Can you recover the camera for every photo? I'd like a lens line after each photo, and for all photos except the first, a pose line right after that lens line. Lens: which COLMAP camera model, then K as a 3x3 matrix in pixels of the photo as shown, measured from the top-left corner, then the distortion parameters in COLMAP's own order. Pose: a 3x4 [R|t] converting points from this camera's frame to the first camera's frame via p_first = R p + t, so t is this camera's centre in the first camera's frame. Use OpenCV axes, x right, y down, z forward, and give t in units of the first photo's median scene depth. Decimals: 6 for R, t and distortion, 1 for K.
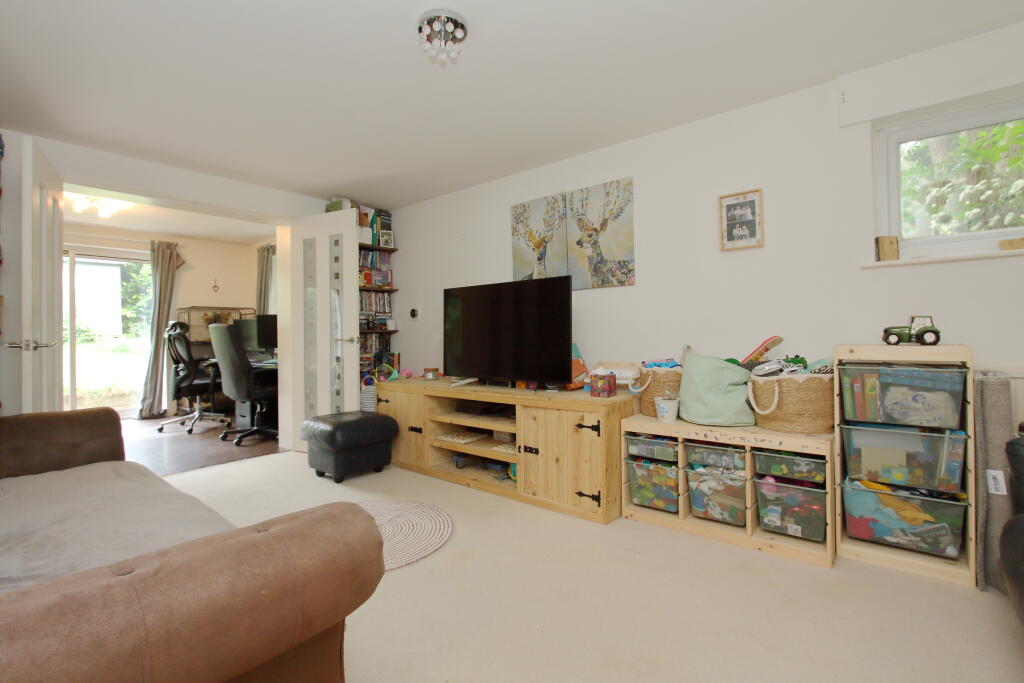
lens RADIAL K [[471.5, 0, 510.5], [0, 471.5, 337.1], [0, 0, 1]] dist [-0.014230, 0.000378]
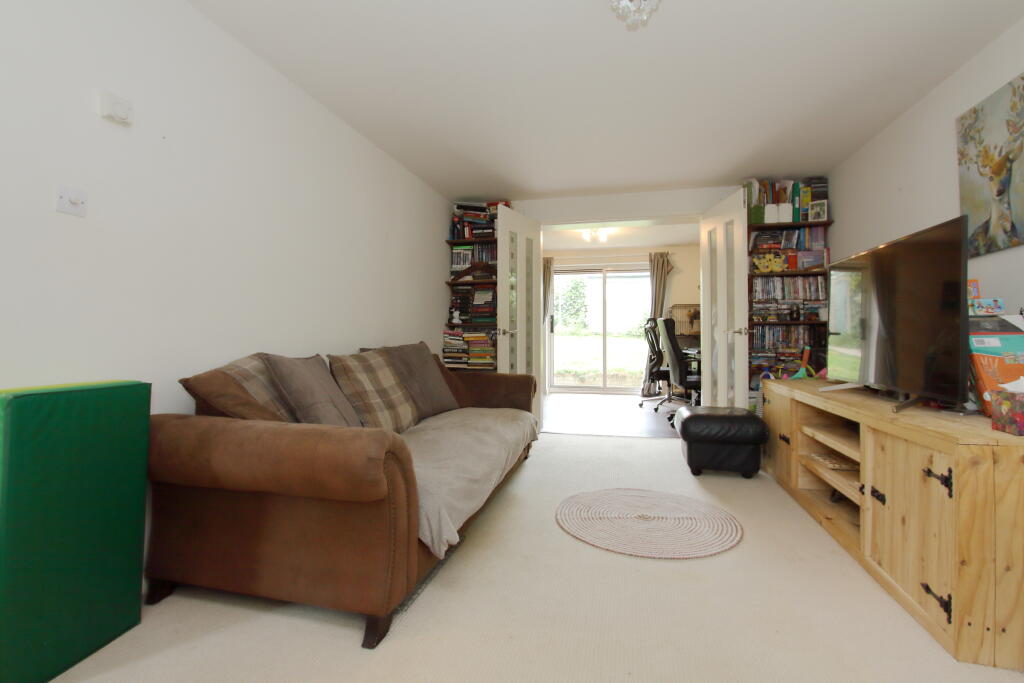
lens RADIAL K [[471.5, 0, 511.7], [0, 471.5, 337.5], [0, 0, 1]] dist [-0.014230, 0.000378]
pose [[0.439135, 0.011895, -0.898342, 0.250585], [-0.008467, 0.999923, 0.009101, 0.011496], [0.898381, 0.003609, 0.439202, 0.160536]]
